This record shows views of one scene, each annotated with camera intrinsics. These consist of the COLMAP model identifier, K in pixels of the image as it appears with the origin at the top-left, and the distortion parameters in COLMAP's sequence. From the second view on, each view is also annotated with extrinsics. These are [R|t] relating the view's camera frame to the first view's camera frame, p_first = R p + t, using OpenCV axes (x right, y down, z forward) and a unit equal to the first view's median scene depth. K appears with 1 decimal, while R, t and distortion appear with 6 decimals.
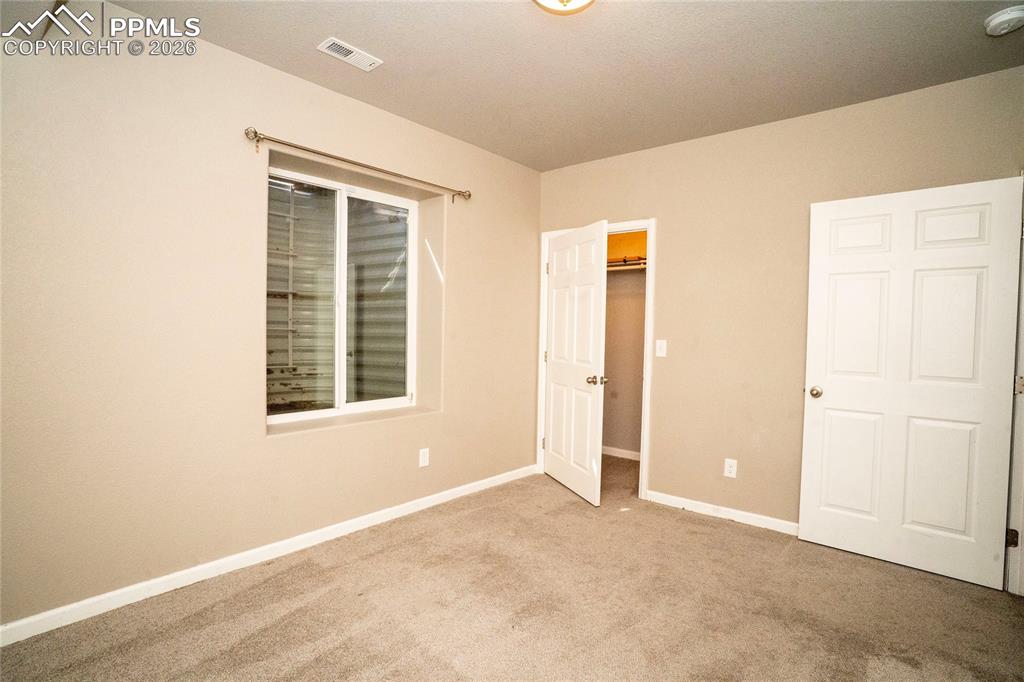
lens RADIAL K [[518.6, 0, 513.7], [0, 518.6, 321.8], [0, 0, 1]] dist [0.002234, 0.000907]
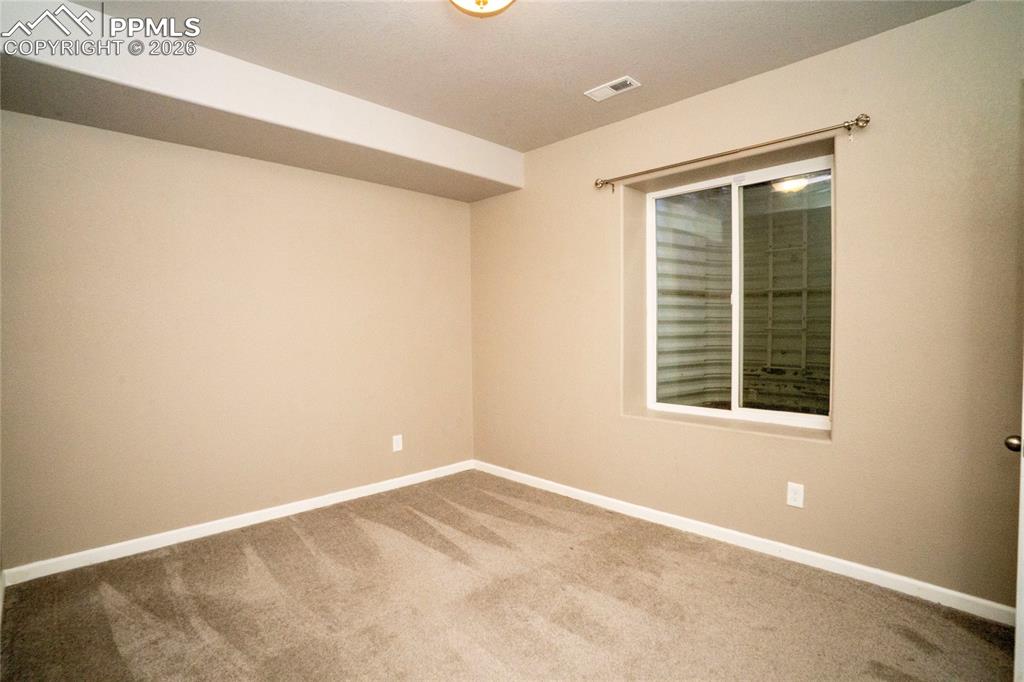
lens RADIAL K [[518.6, 0, 513.7], [0, 518.6, 321.8], [0, 0, 1]] dist [0.002234, 0.000907]
pose [[-0.065327, -0.020768, -0.997648, 0.599827], [0.011546, 0.999701, -0.021567, 0.017655], [0.997797, -0.012928, -0.065068, 0.611390]]
